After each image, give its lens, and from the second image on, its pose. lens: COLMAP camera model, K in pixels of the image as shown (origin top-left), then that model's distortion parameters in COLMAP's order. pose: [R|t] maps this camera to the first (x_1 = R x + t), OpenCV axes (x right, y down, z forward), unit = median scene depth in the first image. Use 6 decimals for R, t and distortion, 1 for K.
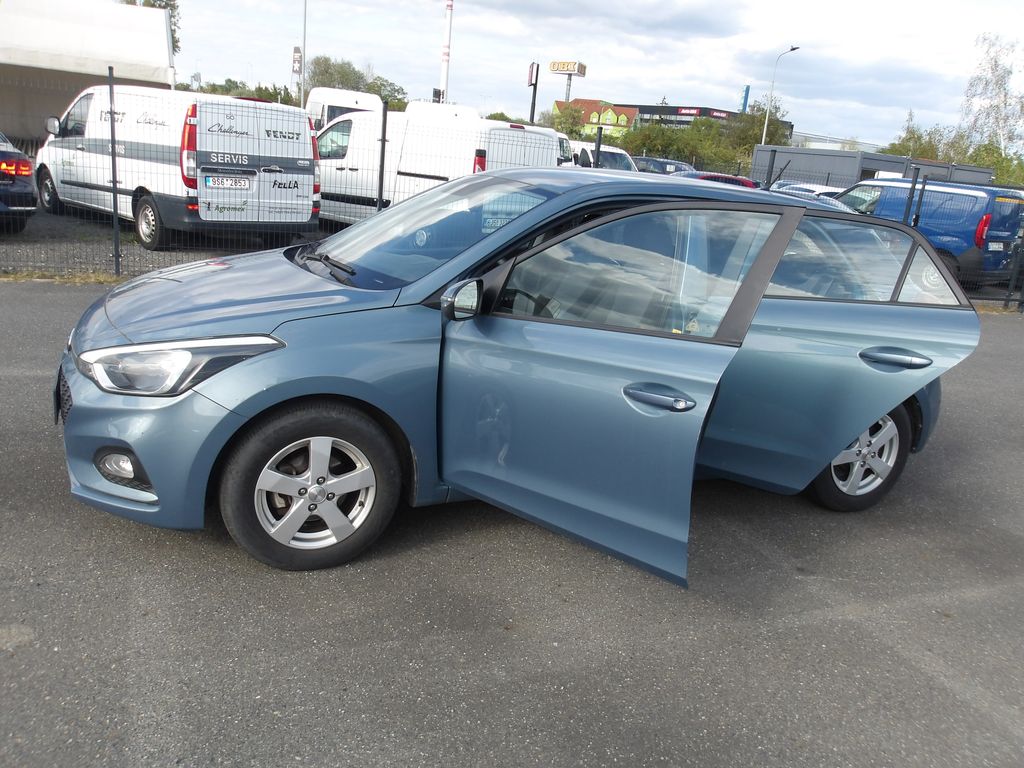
lens RADIAL K [[908.7, 0, 513.1], [0, 908.7, 389.9], [0, 0, 1]] dist [0.006233, -0.012164]
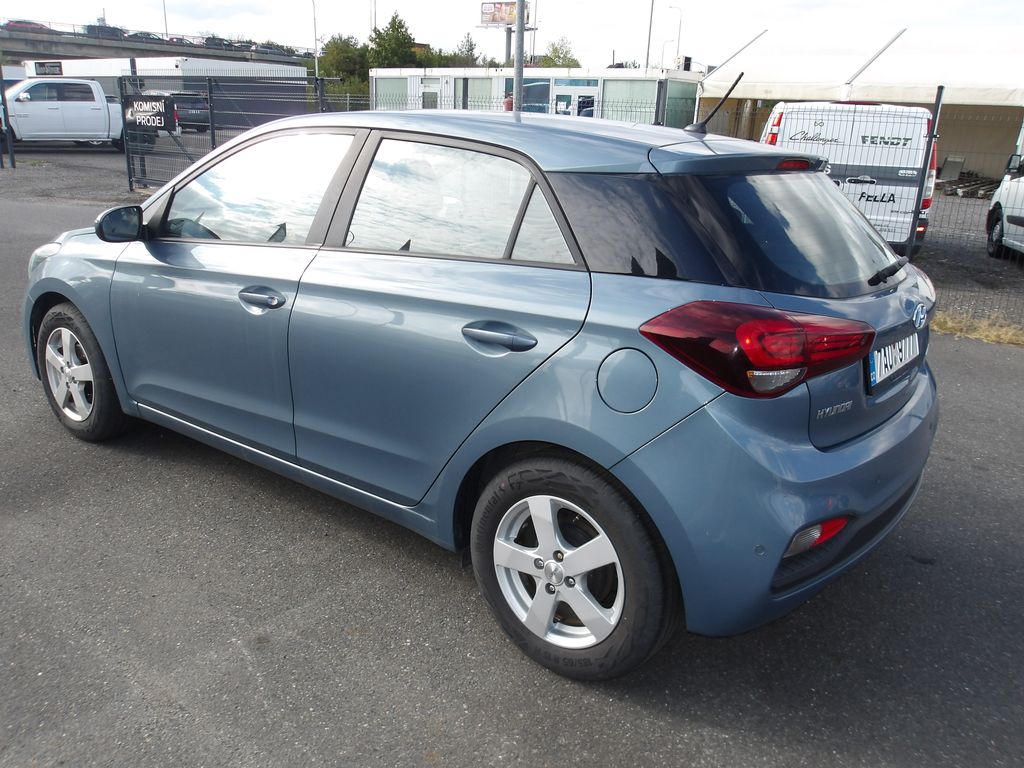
lens RADIAL K [[908.7, 0, 507.4], [0, 908.7, 382.6], [0, 0, 1]] dist [0.006233, -0.012164]
pose [[0.454779, 0.174918, -0.873258, 0.387337], [-0.232419, 0.969855, 0.073226, -0.035977], [0.859743, 0.169660, 0.481724, 0.311868]]
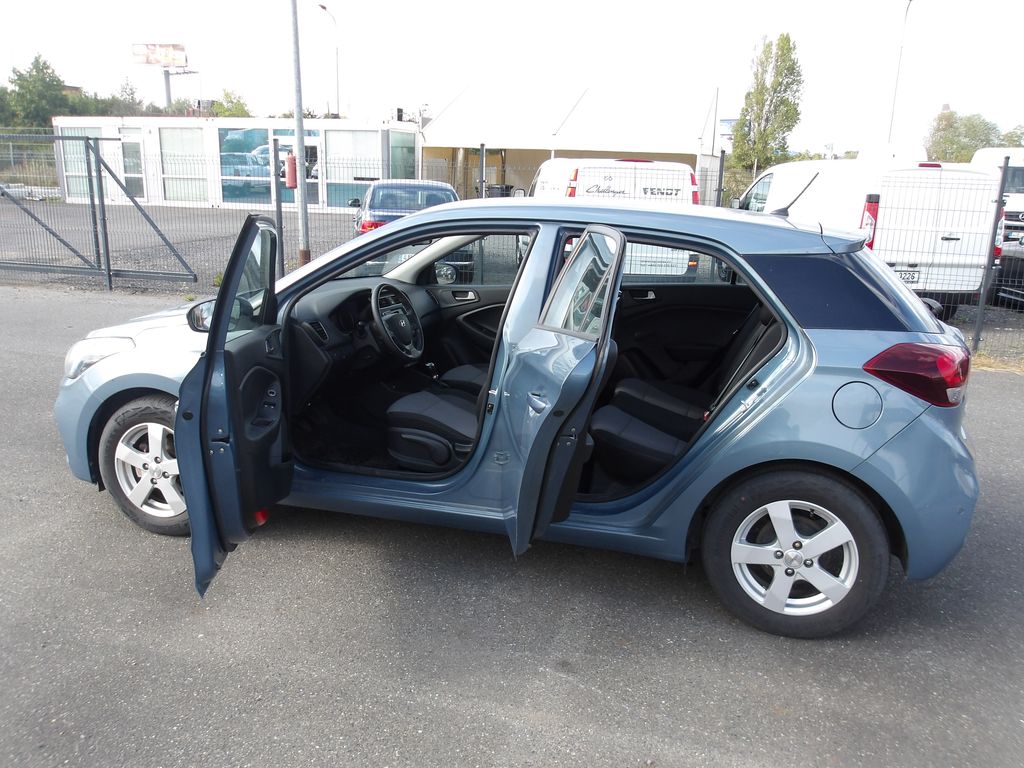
lens RADIAL K [[908.7, 0, 513.3], [0, 908.7, 382.9], [0, 0, 1]] dist [0.006233, -0.012164]
pose [[0.750081, 0.075623, -0.657009, 0.315773], [-0.128616, 0.991153, -0.032752, -0.008054], [0.648720, 0.109068, 0.753171, 0.128956]]
